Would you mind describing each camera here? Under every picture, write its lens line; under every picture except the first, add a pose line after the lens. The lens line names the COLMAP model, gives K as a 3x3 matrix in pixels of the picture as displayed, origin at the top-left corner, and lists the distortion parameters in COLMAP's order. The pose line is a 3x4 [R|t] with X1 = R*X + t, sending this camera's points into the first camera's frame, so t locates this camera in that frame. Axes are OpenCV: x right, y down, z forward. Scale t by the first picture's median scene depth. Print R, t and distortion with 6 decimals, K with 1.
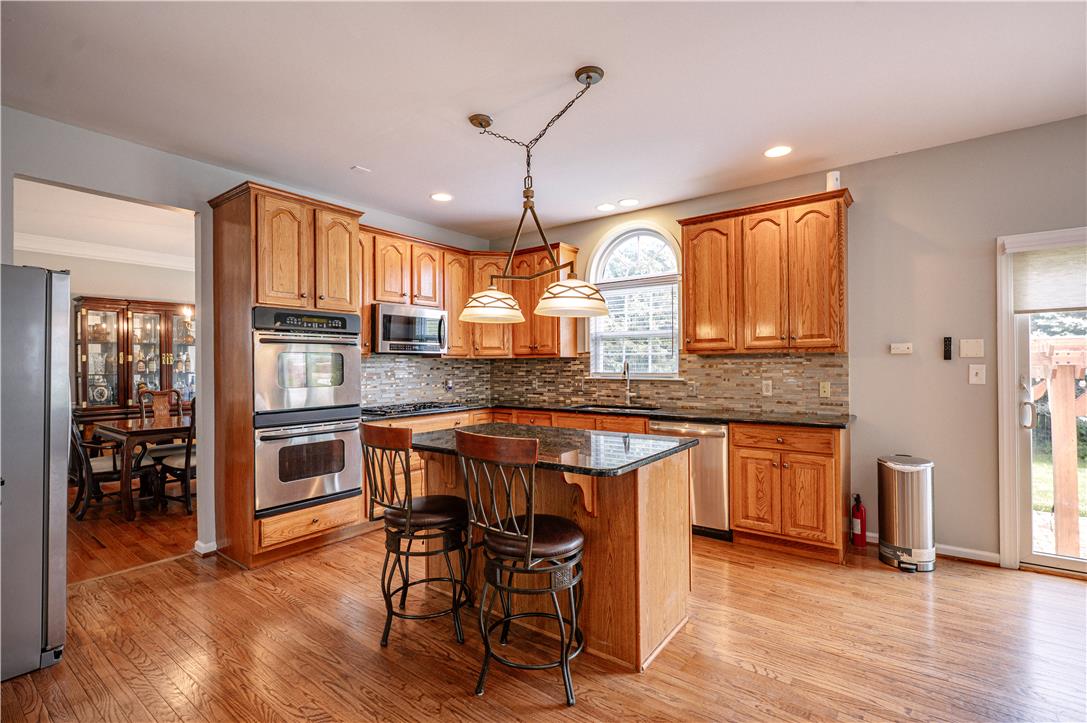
lens RADIAL K [[492.5, 0, 546.0], [0, 492.5, 364.9], [0, 0, 1]] dist [-0.000982, 0.000271]
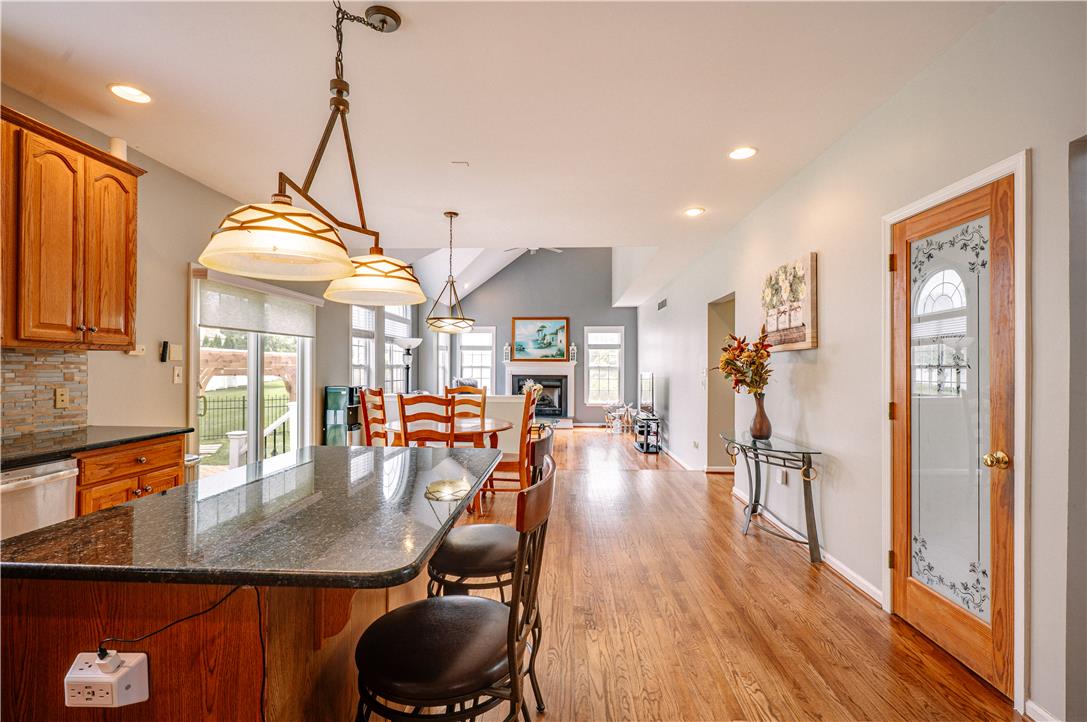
lens RADIAL K [[503.3, 0, 541.9], [0, 503.3, 363.6], [0, 0, 1]] dist [-0.001860, -0.000128]
pose [[-0.556645, 0.010825, 0.830680, -0.511035], [0.001384, 0.999926, -0.012104, 0.006211], [-0.830749, -0.005588, -0.556618, 0.829049]]
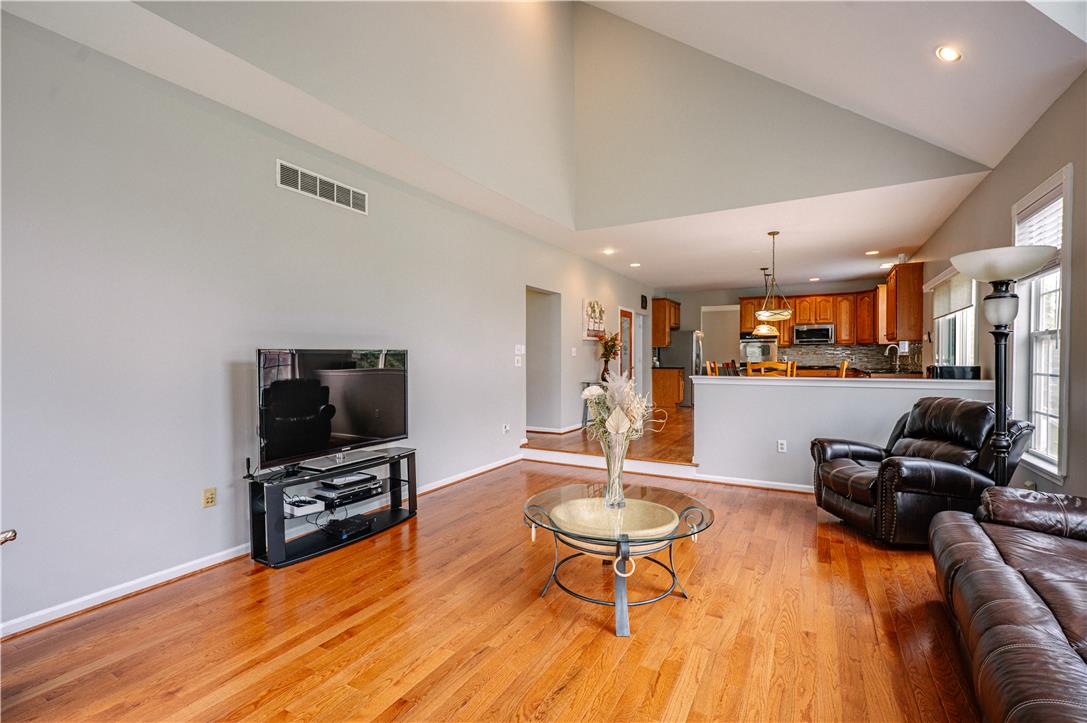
lens RADIAL K [[488.6, 0, 545.1], [0, 488.6, 364.7], [0, 0, 1]] dist [0.001003, 0.000076]
pose [[0.133167, 0.021523, -0.990860, 2.317955], [0.001088, 0.999760, 0.021863, 0.029482], [0.991093, -0.003990, 0.133111, -0.734265]]
